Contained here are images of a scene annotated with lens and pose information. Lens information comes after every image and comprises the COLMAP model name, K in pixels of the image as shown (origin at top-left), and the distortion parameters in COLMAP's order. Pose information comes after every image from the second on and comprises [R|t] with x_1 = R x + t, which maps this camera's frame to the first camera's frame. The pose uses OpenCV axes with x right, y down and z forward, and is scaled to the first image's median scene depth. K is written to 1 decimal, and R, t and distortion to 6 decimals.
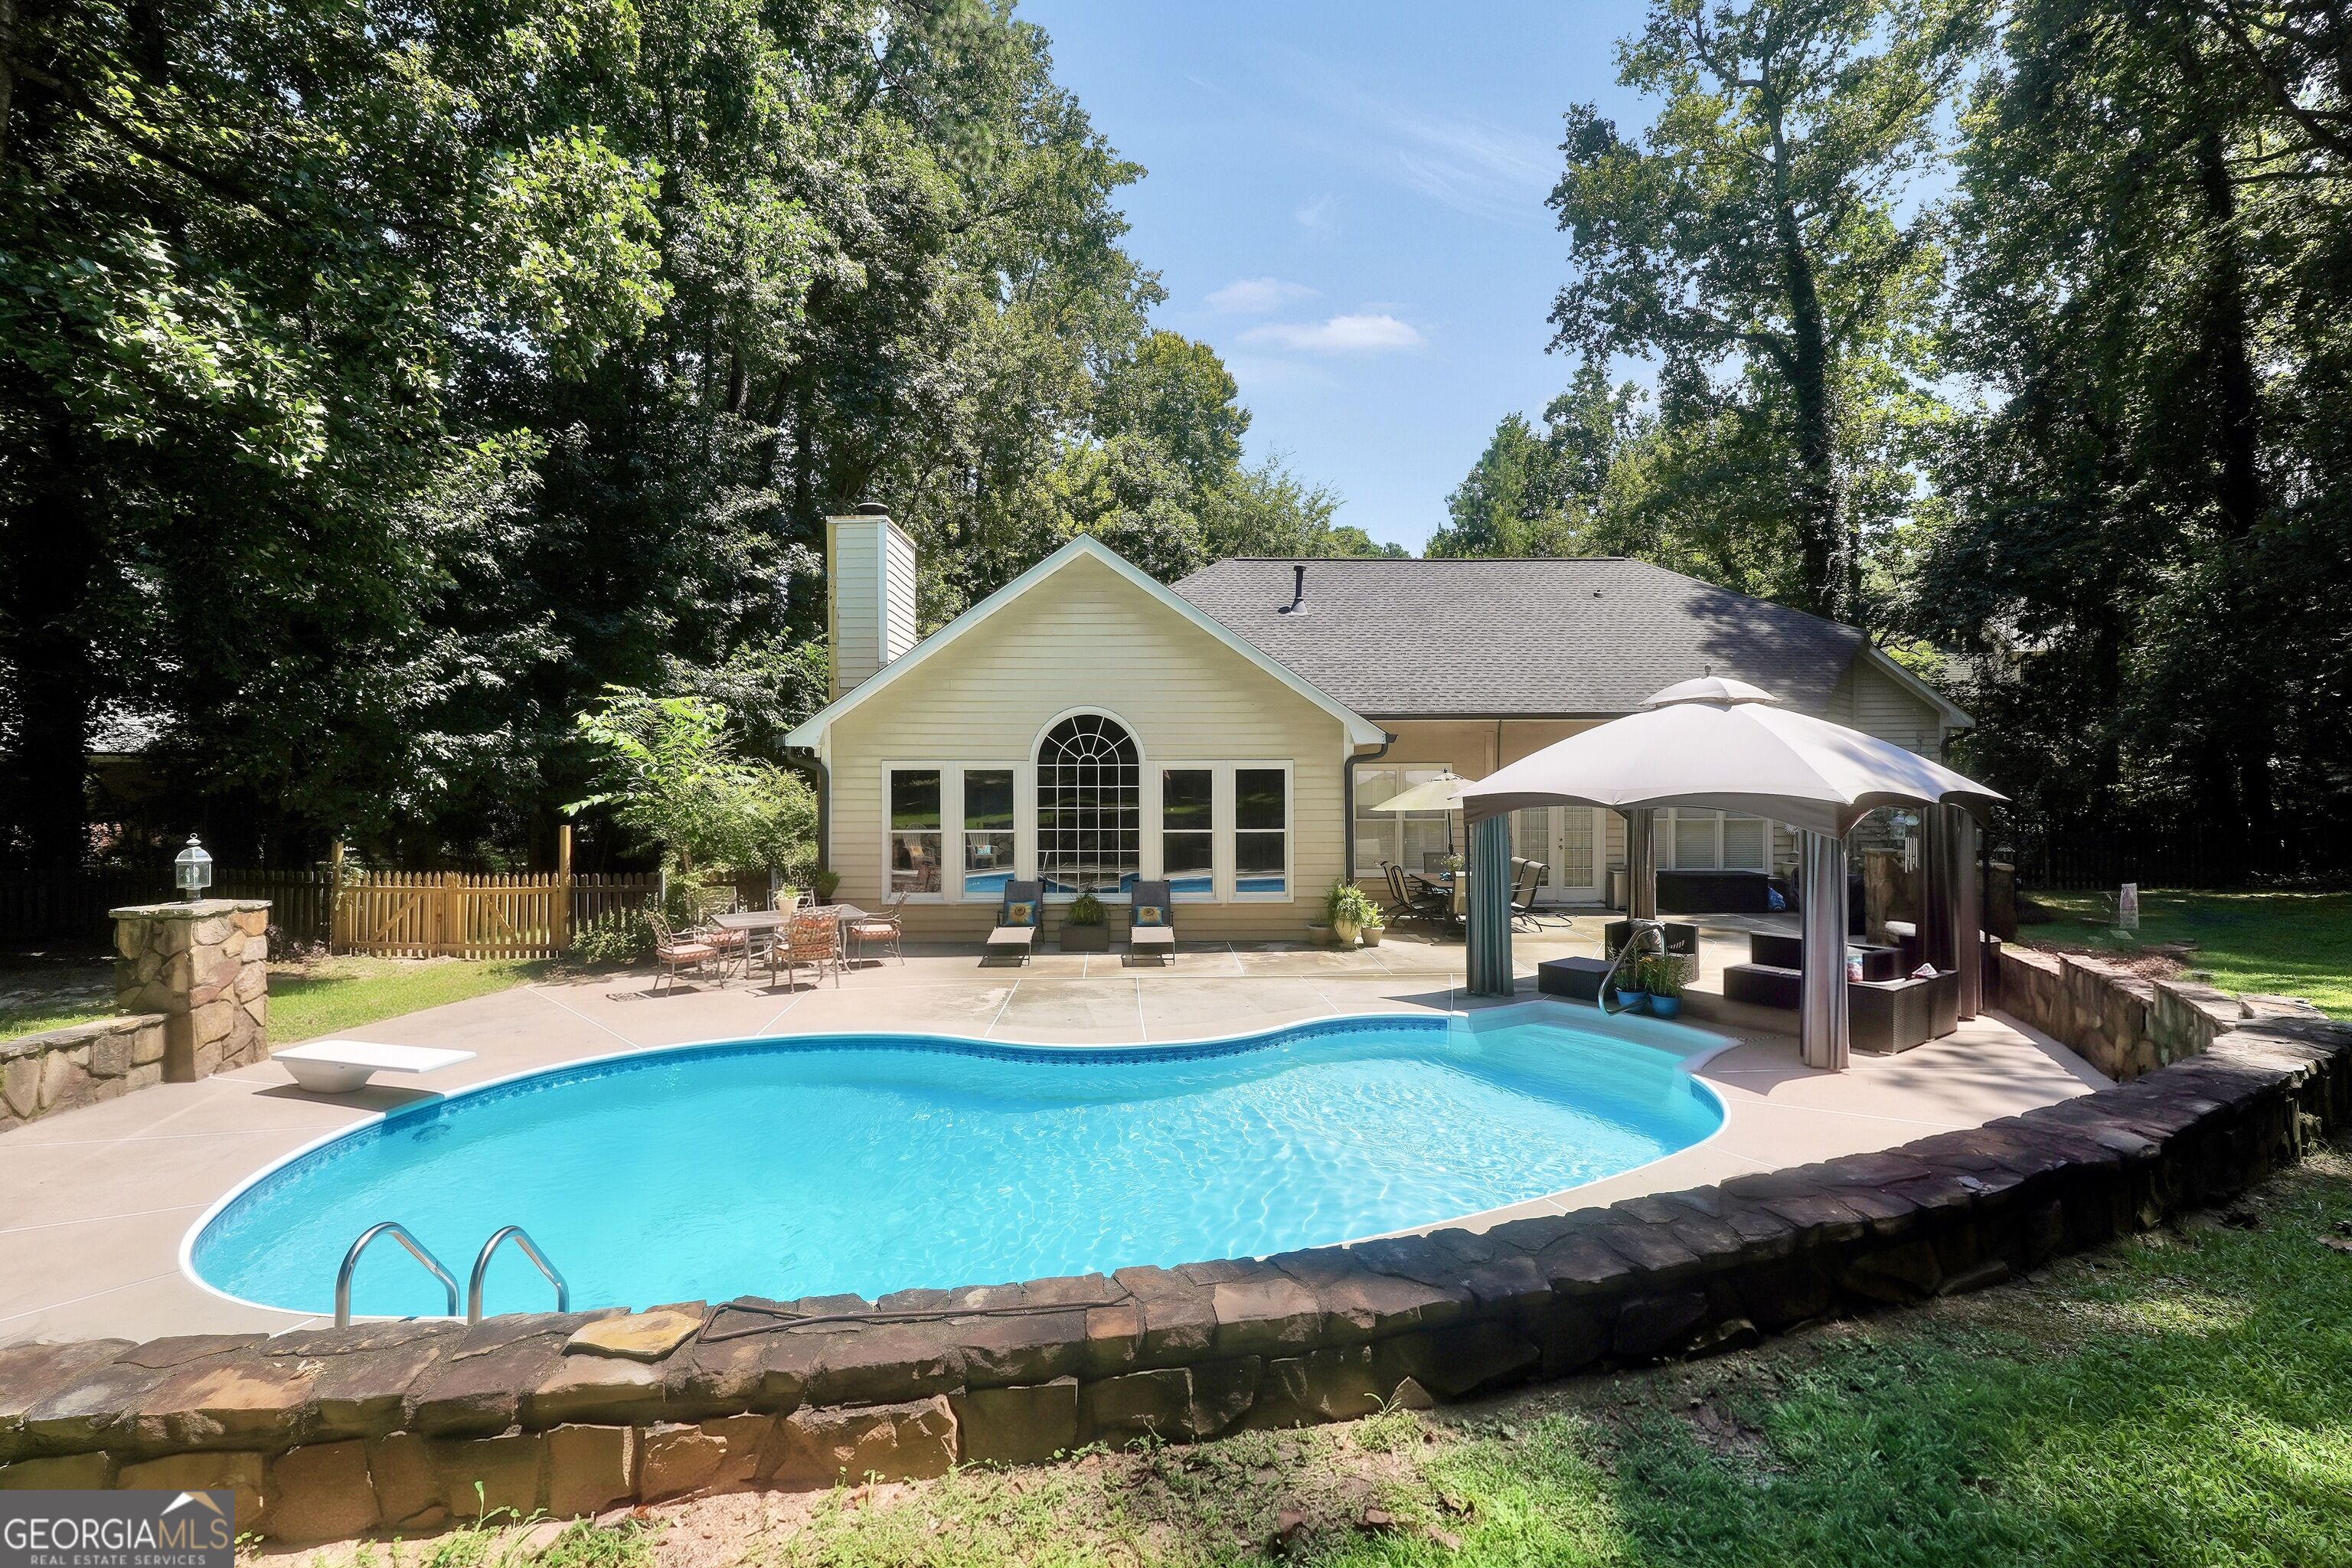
lens RADIAL K [[1012.1, 0, 1176.0], [0, 1012.1, 784.0], [0, 0, 1]] dist [0.010186, 0.000008]
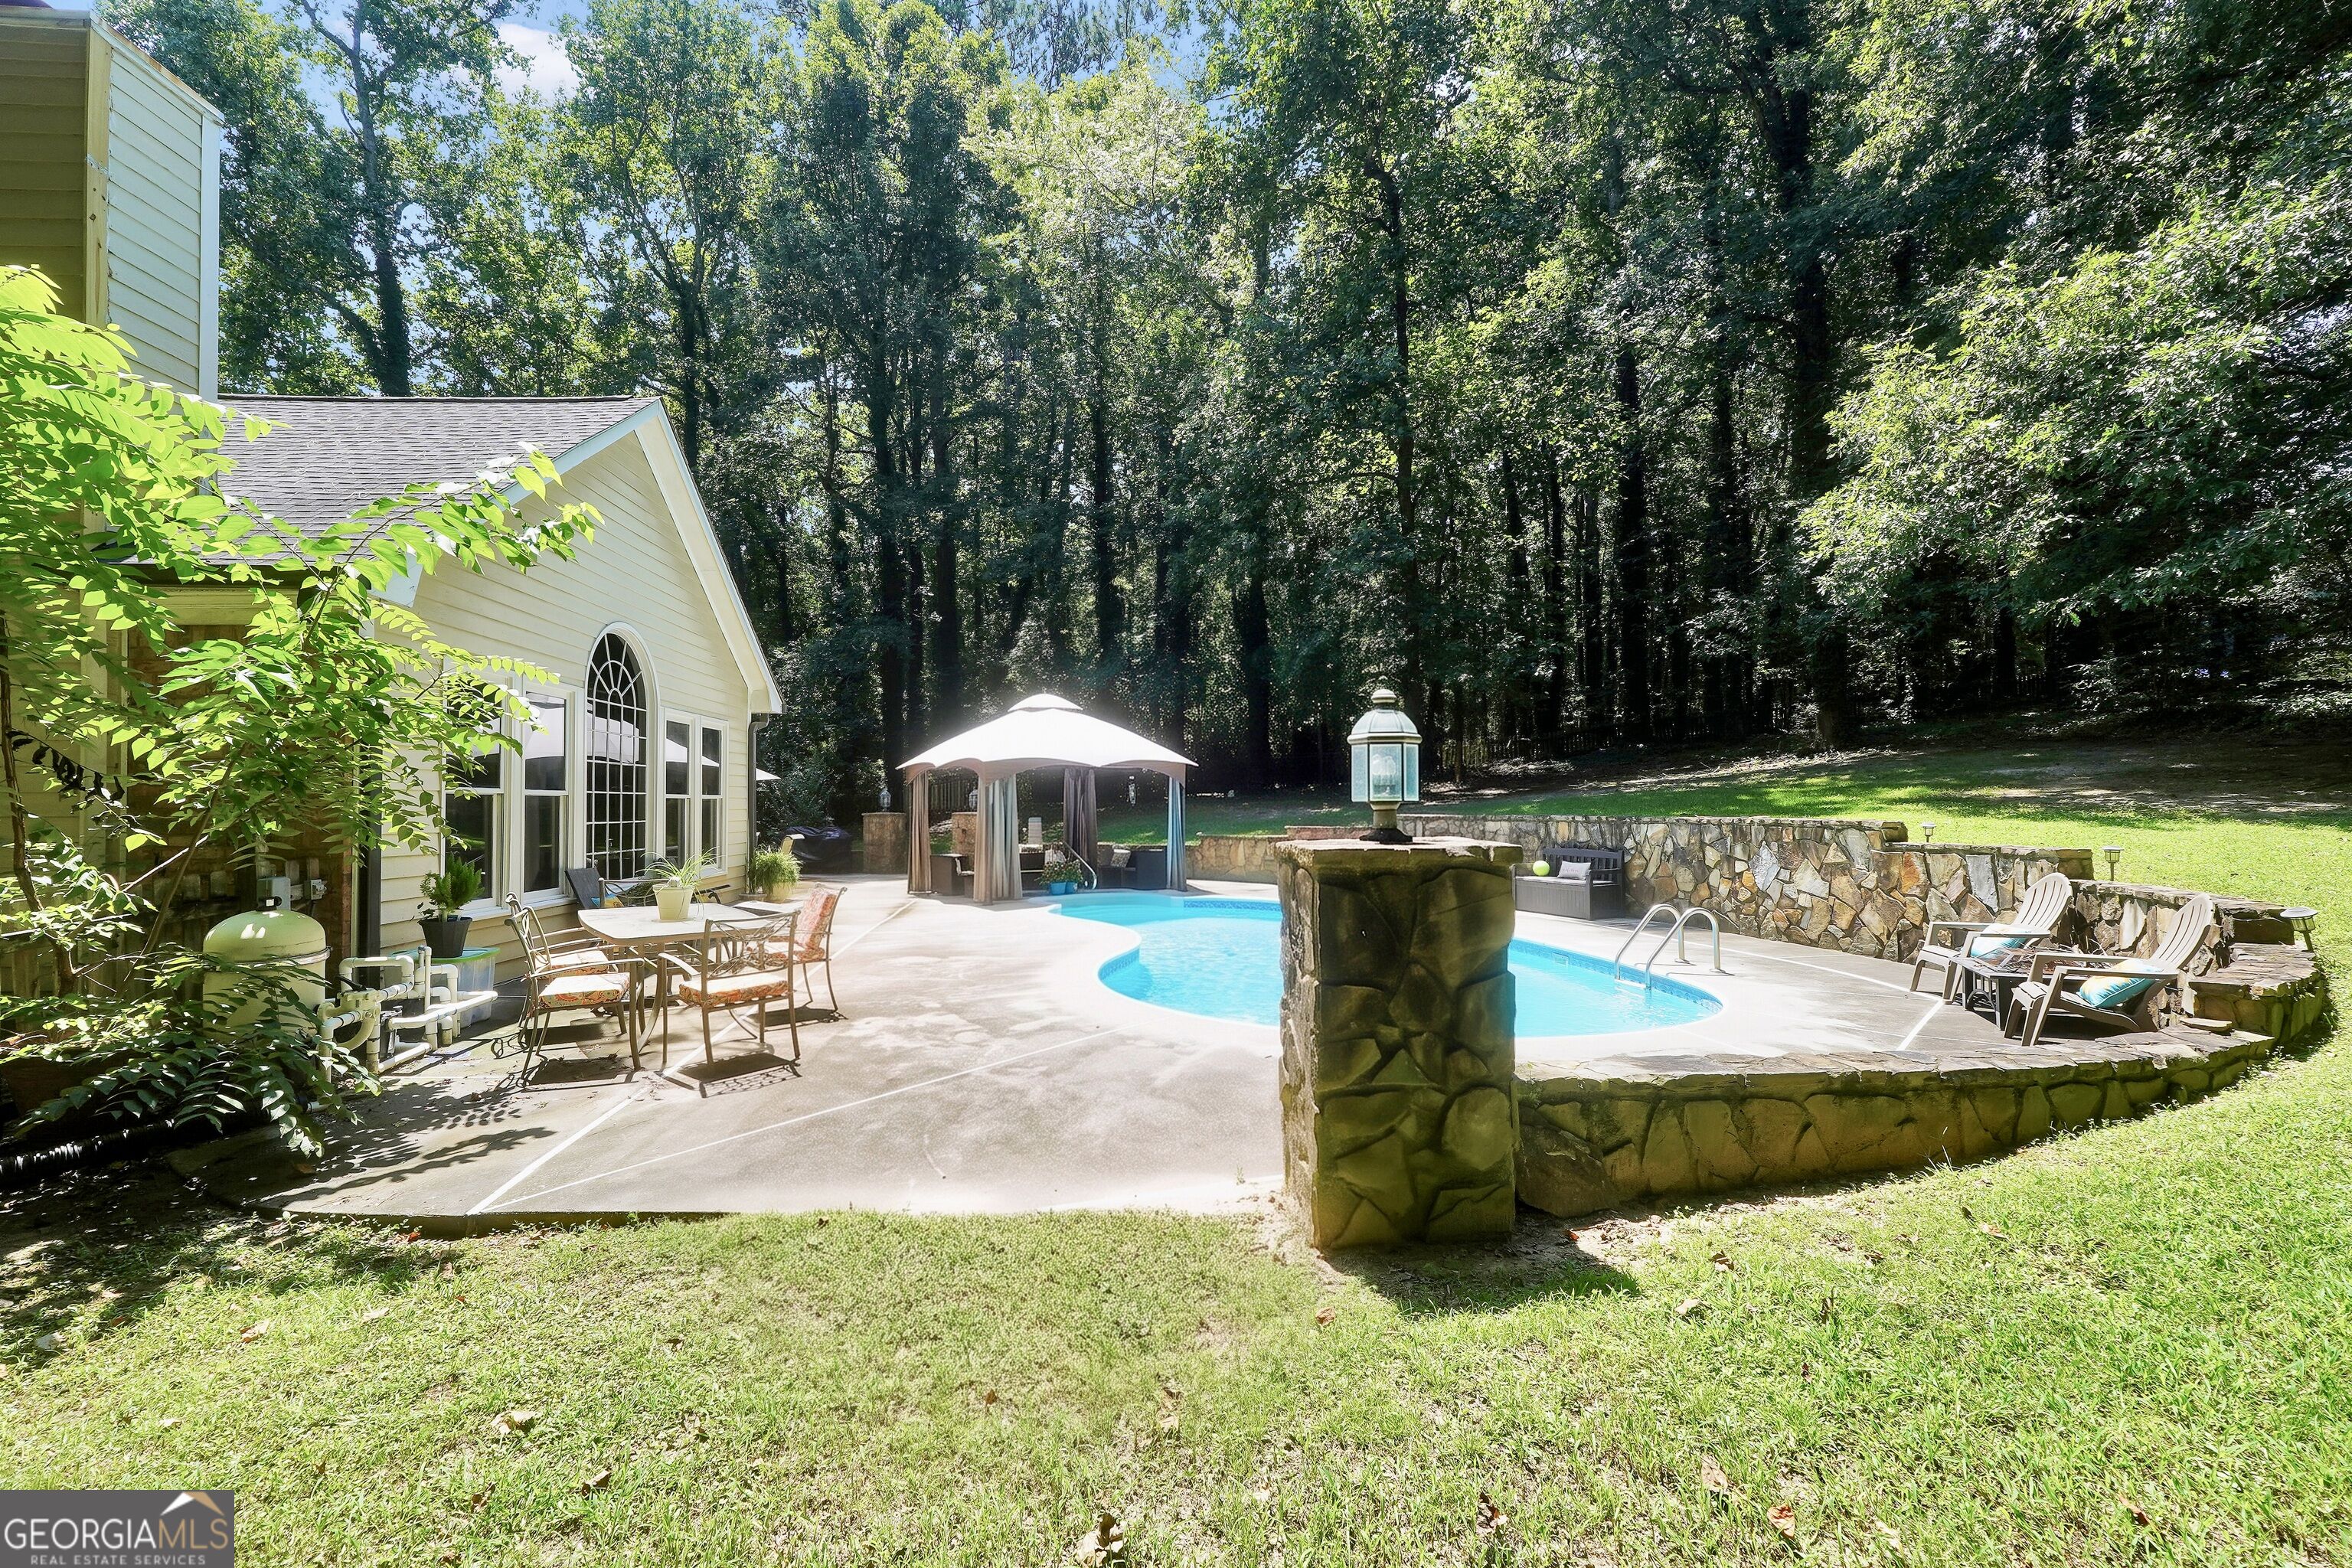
lens RADIAL K [[996.8, 0, 1167.2], [0, 996.8, 789.1], [0, 0, 1]] dist [-0.018305, 0.007786]
pose [[-0.068603, 0.017512, 0.997490, -0.820909], [0.013980, 0.999765, -0.016591, 0.059131], [-0.997546, 0.012807, -0.068832, 0.655670]]
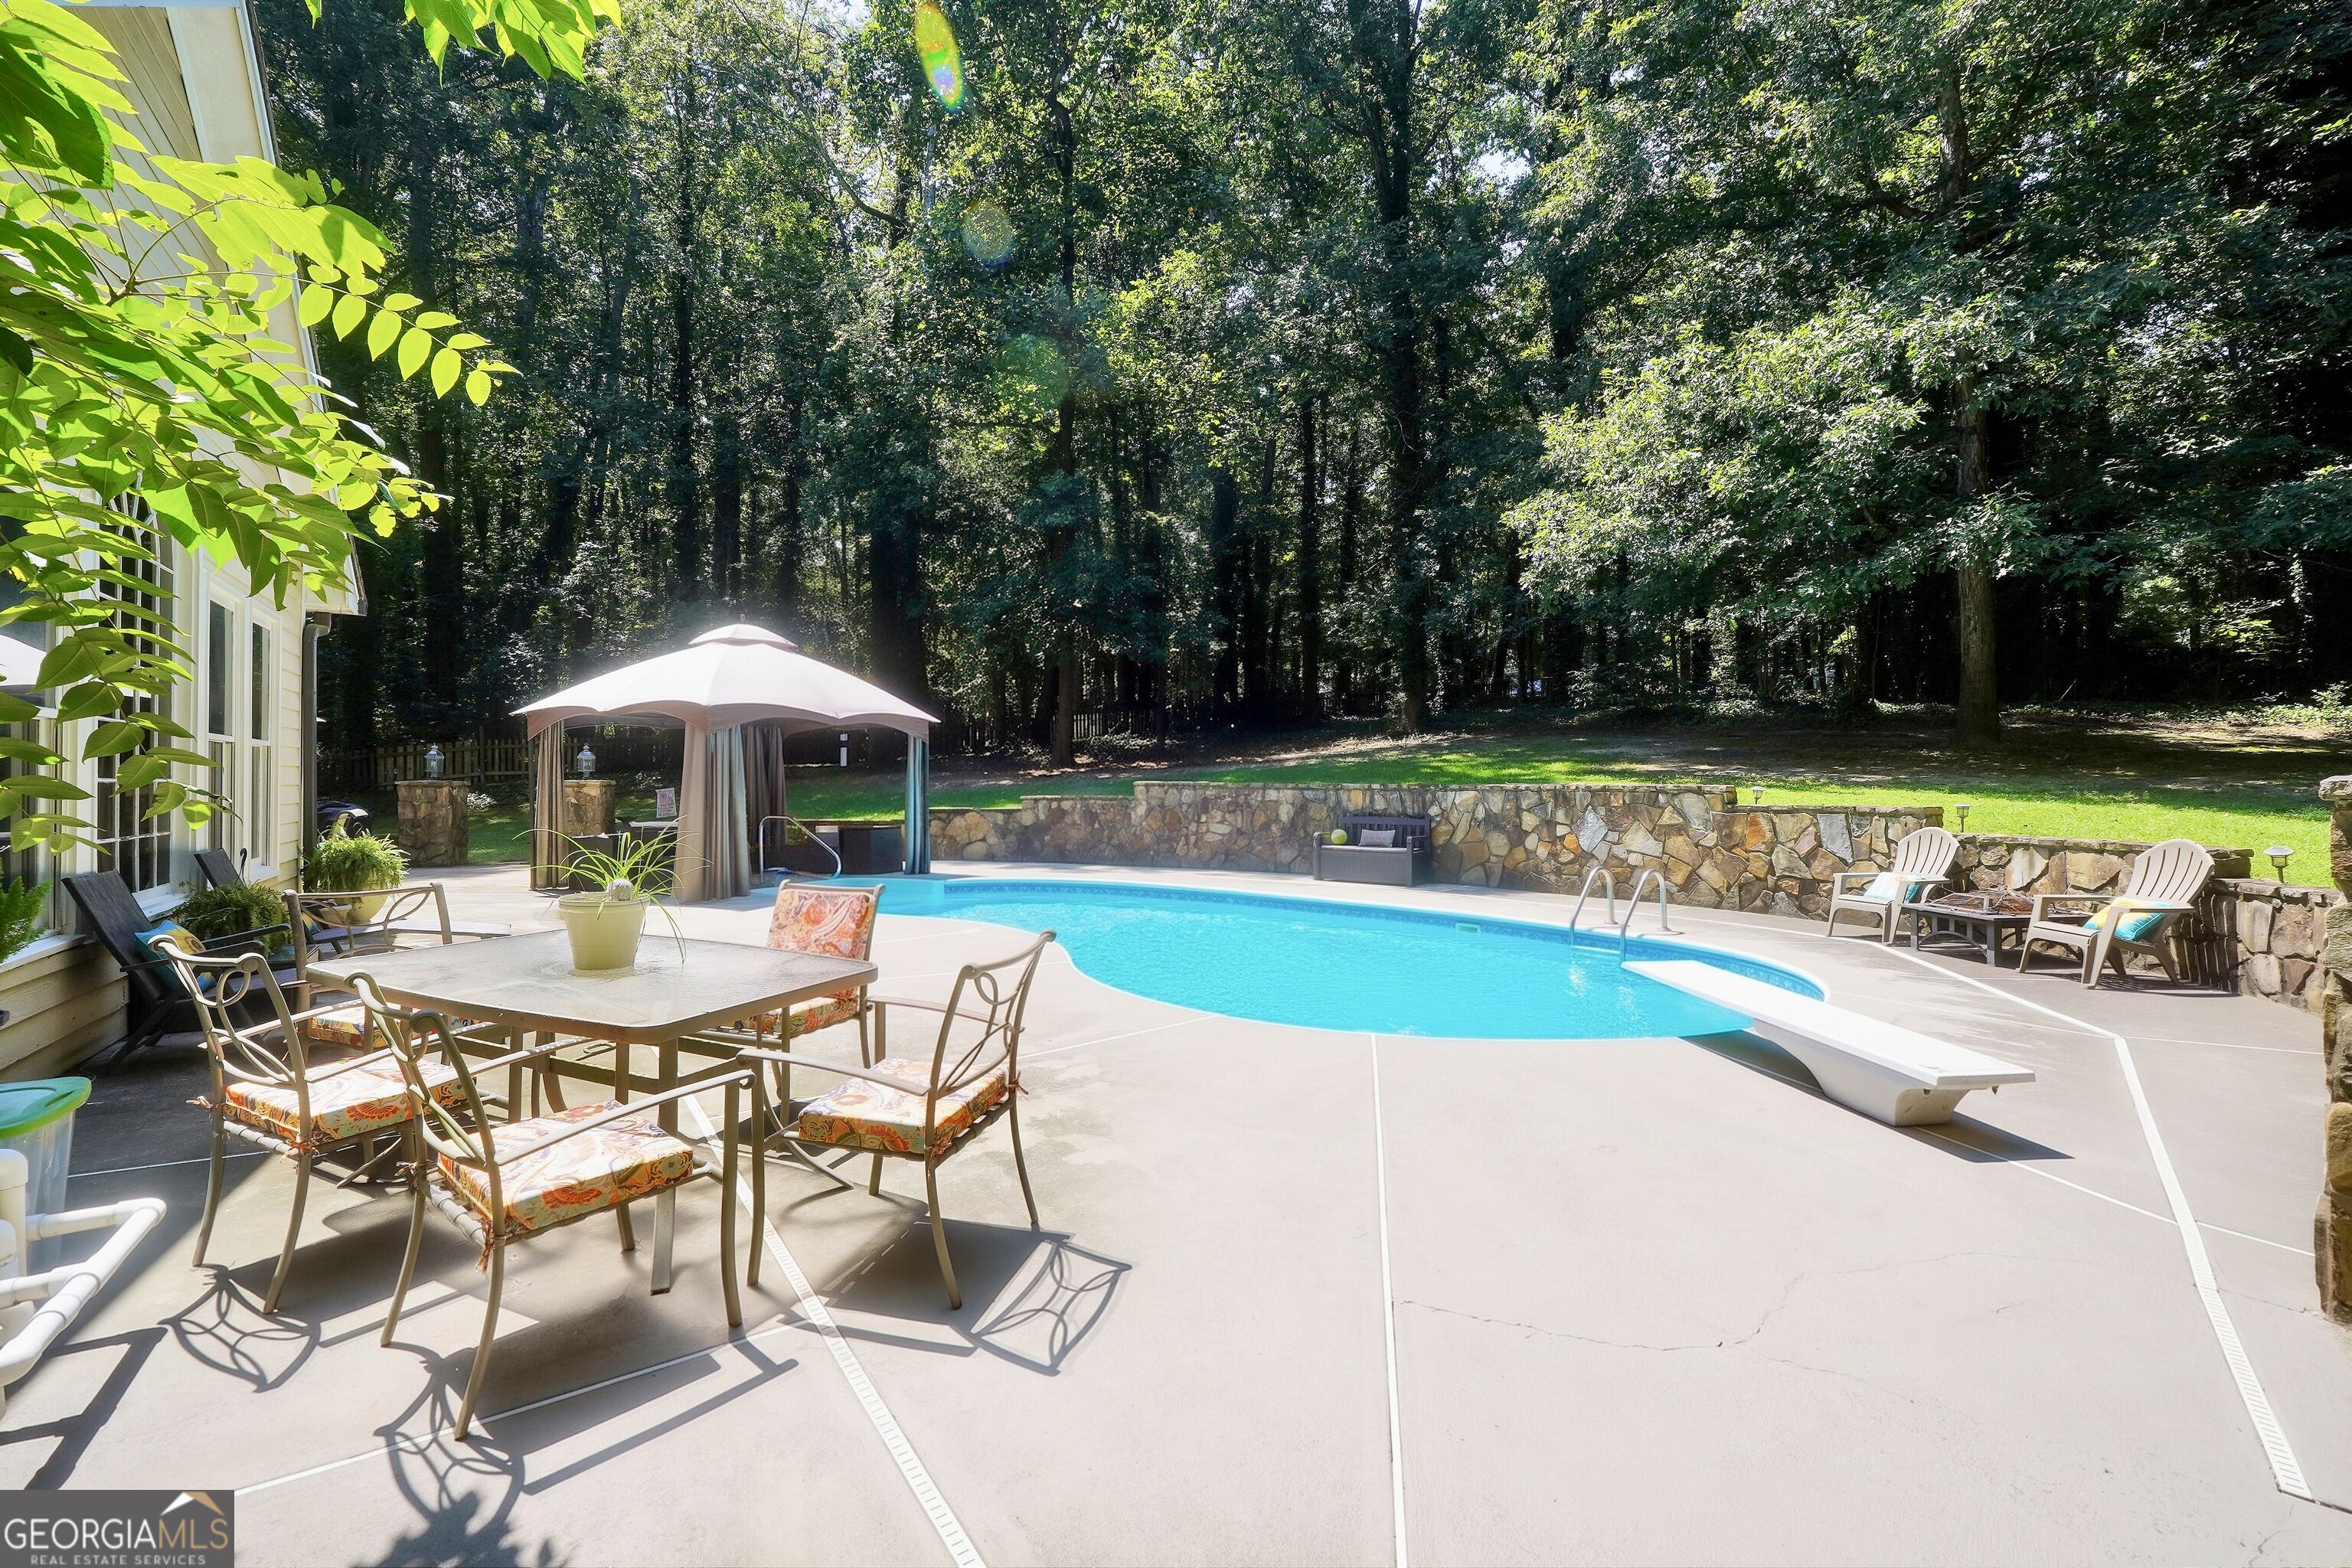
lens RADIAL K [[974.9, 0, 1168.0], [0, 974.9, 788.3], [0, 0, 1]] dist [-0.009790, 0.000133]
pose [[-0.532282, -0.003928, 0.846558, -0.586927], [0.007265, 0.999931, 0.009208, 0.068496], [-0.846536, 0.011051, -0.532217, 0.867384]]
